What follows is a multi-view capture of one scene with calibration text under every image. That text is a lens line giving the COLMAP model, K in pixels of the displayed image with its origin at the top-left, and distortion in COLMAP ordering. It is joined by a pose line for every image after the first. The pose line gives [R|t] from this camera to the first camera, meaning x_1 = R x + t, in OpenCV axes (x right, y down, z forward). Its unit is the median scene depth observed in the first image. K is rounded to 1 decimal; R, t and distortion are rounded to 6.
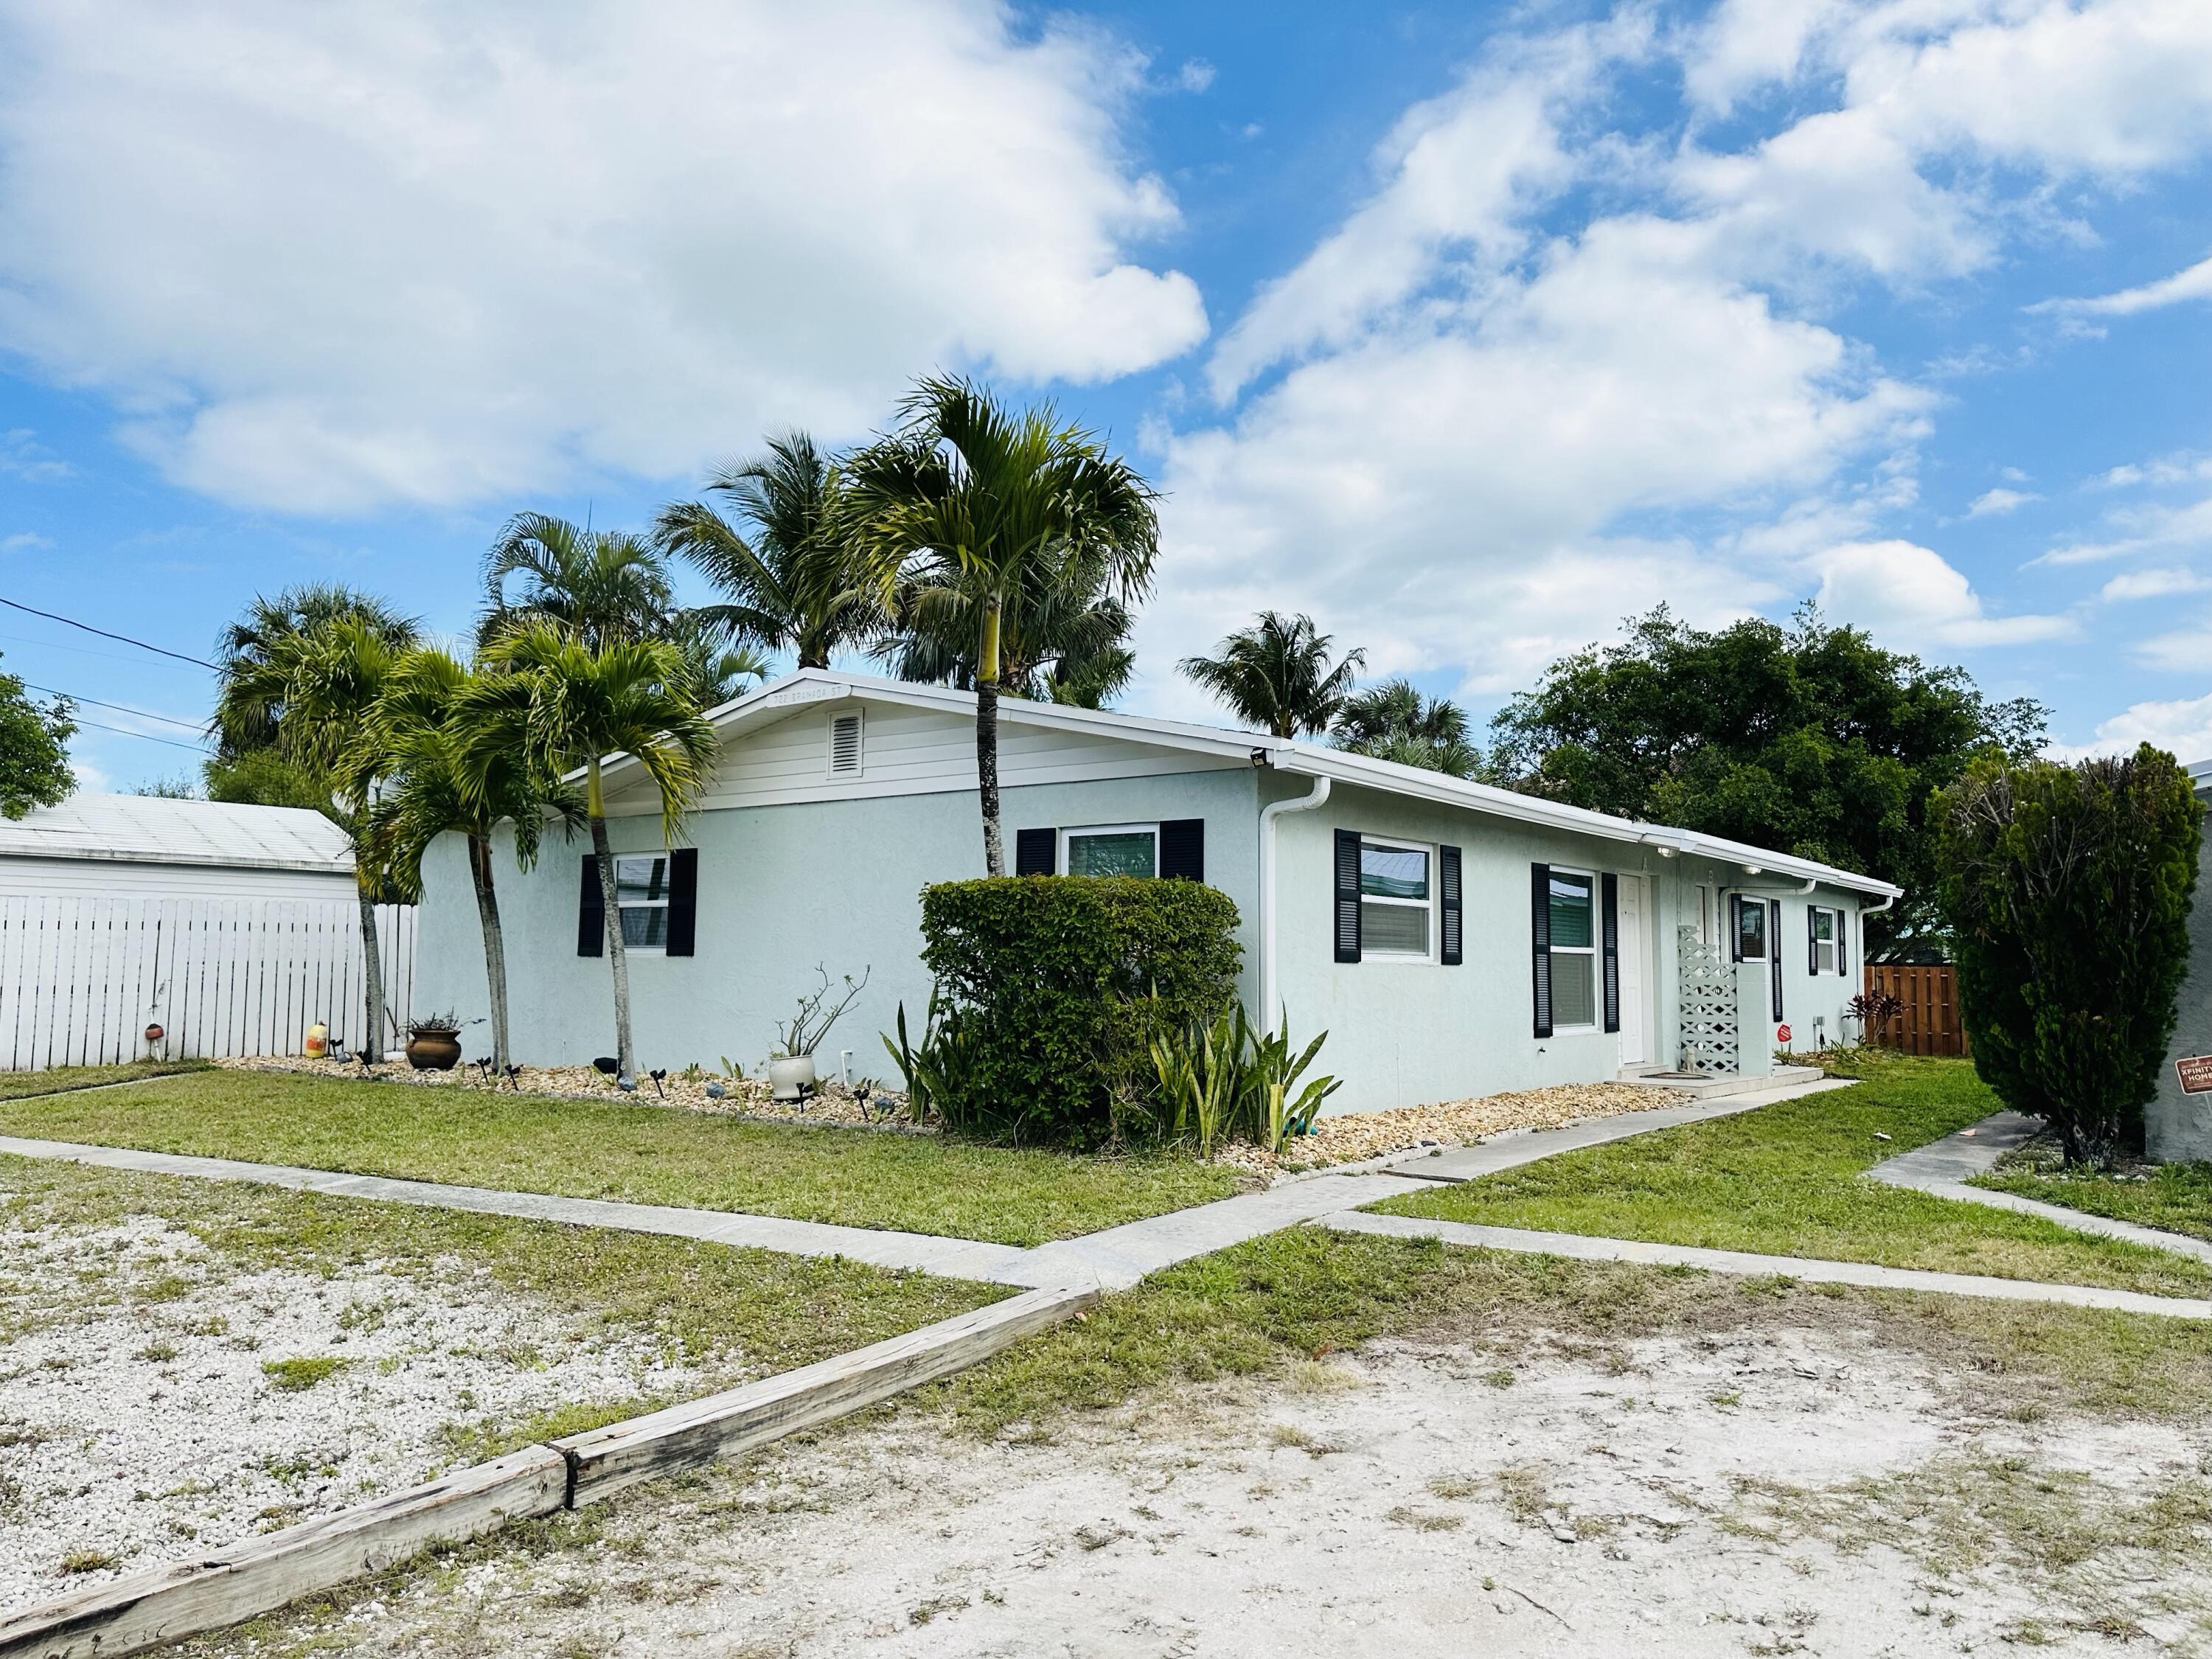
lens RADIAL K [[1507.9, 0, 1108.4], [0, 1507.9, 873.9], [0, 0, 1]] dist [0.034332, 0.000657]
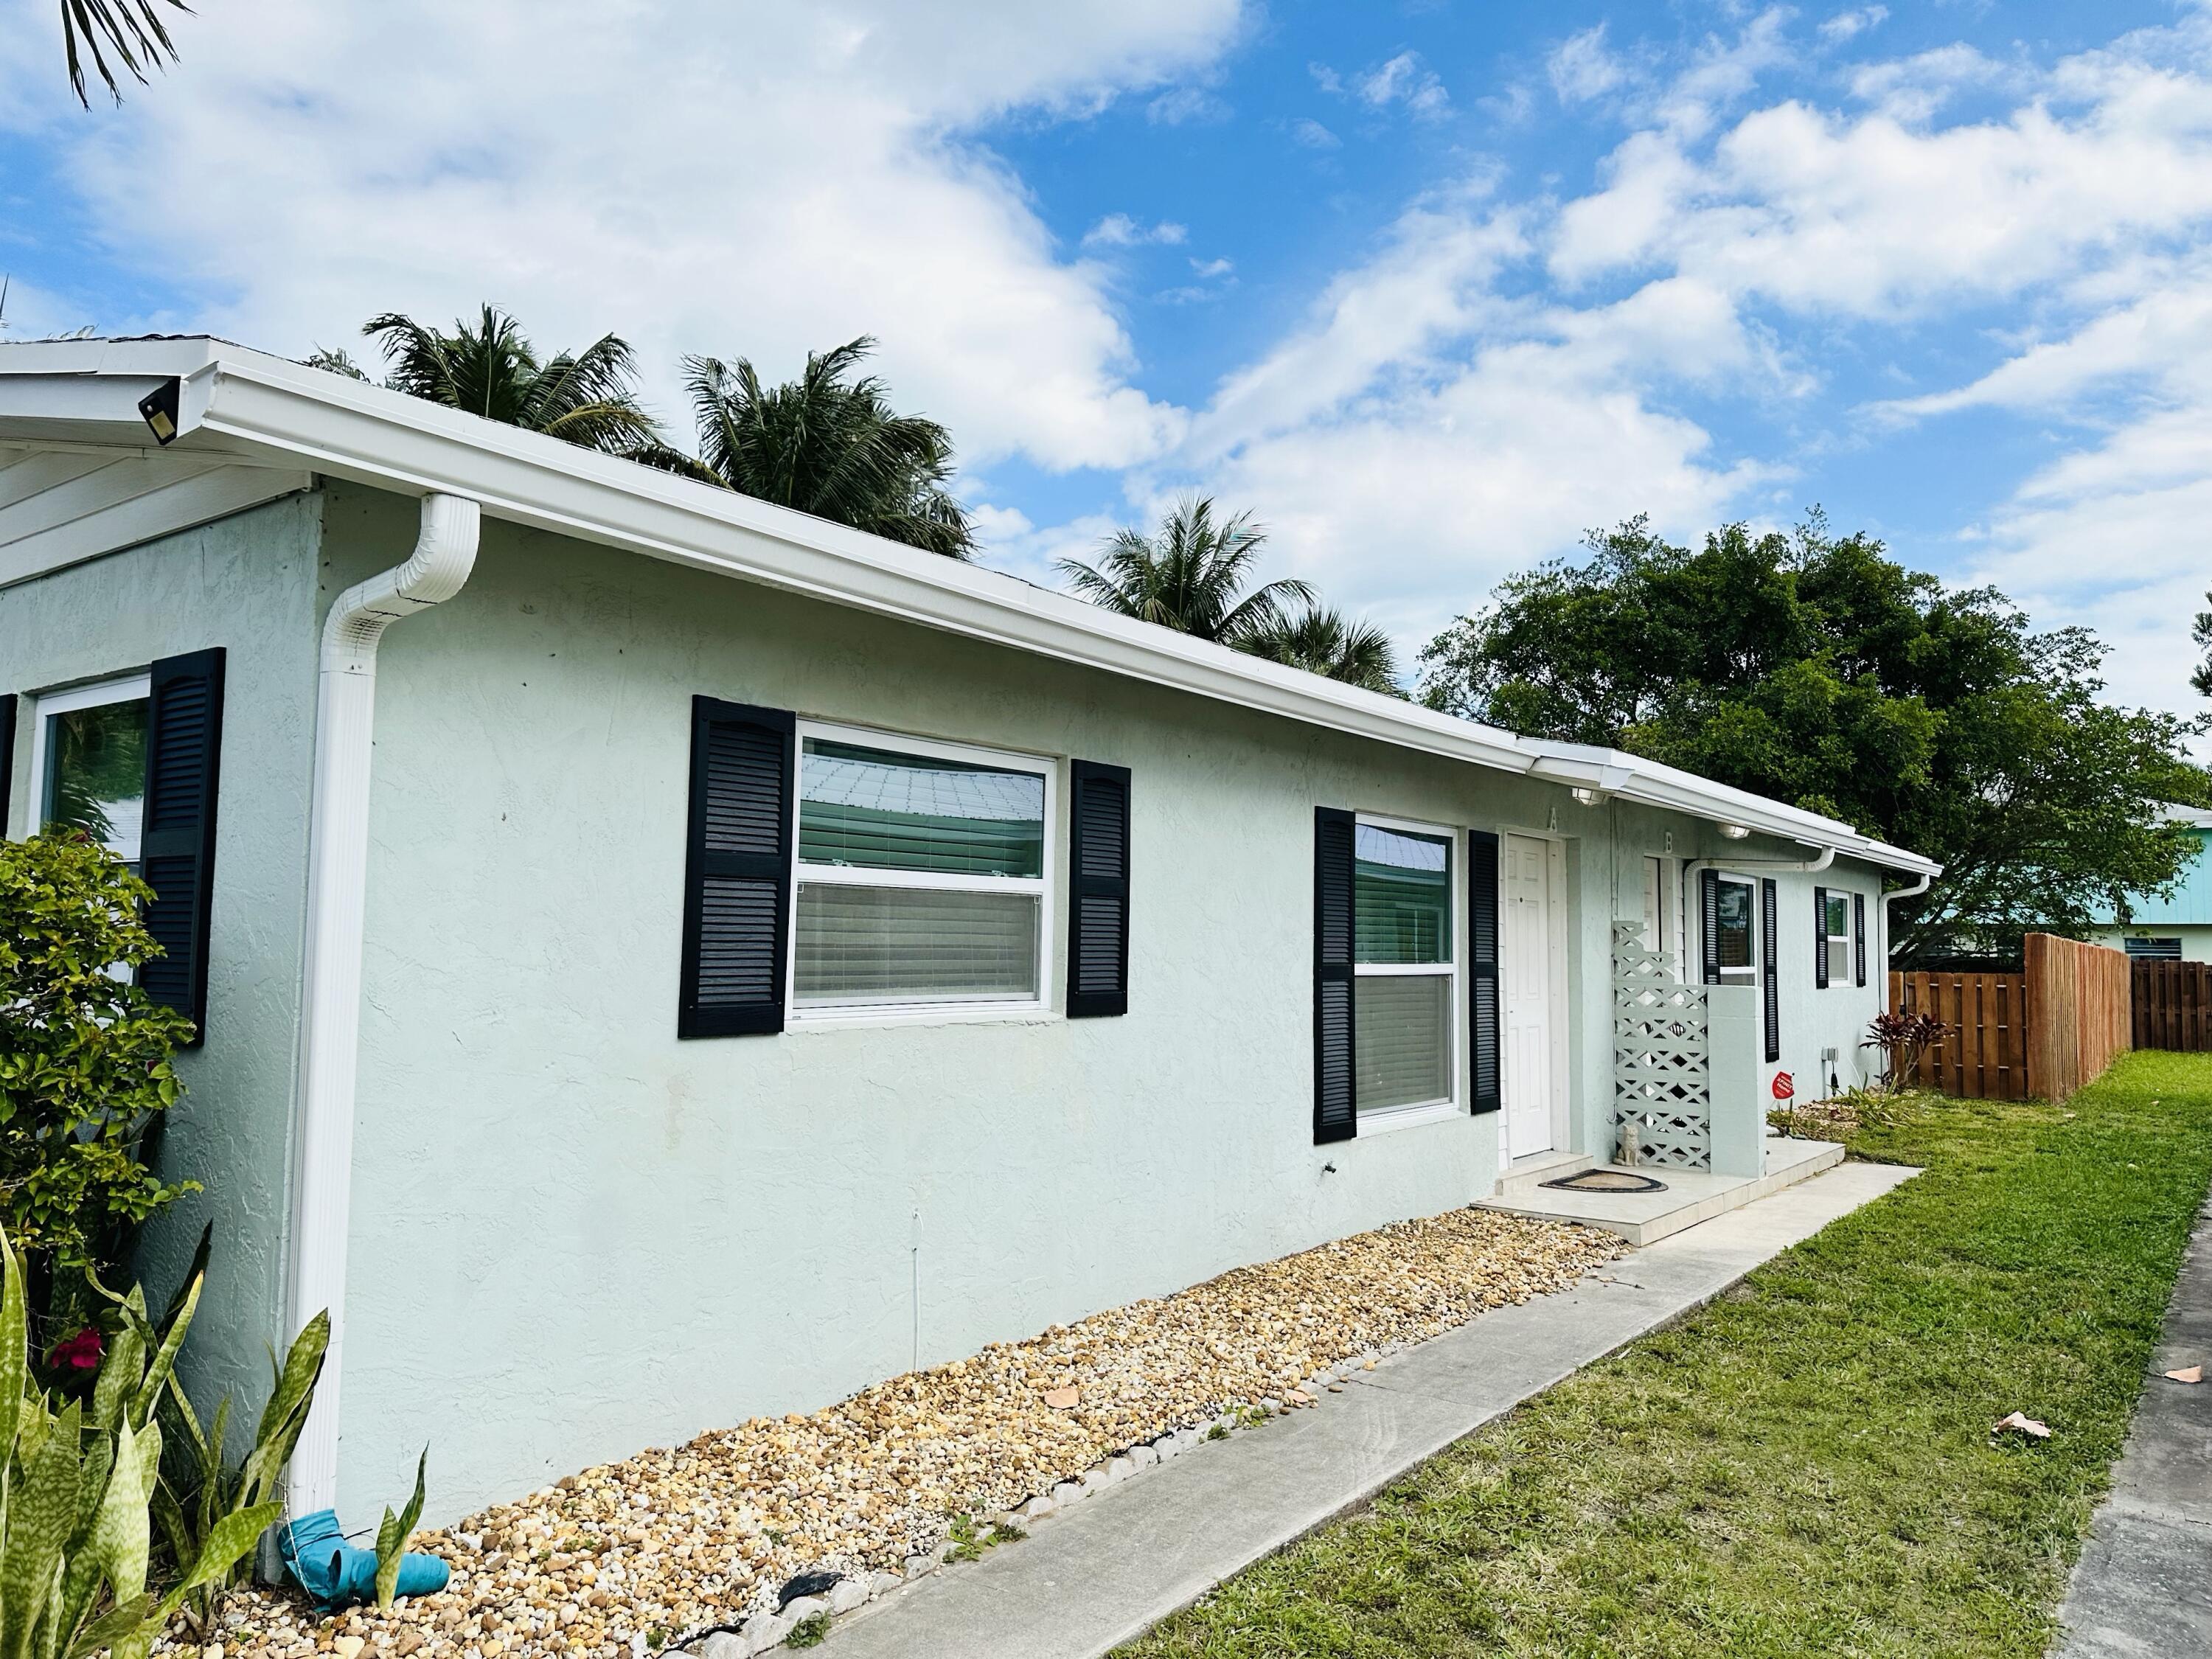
lens RADIAL K [[1537.1, 0, 1106.0], [0, 1537.1, 829.5], [0, 0, 1]] dist [0.033172, -0.002014]
pose [[0.999852, 0.010305, 0.013760, 0.158471], [-0.010190, 0.999913, -0.008426, 0.004641], [-0.013846, 0.008285, 0.999870, 0.371619]]
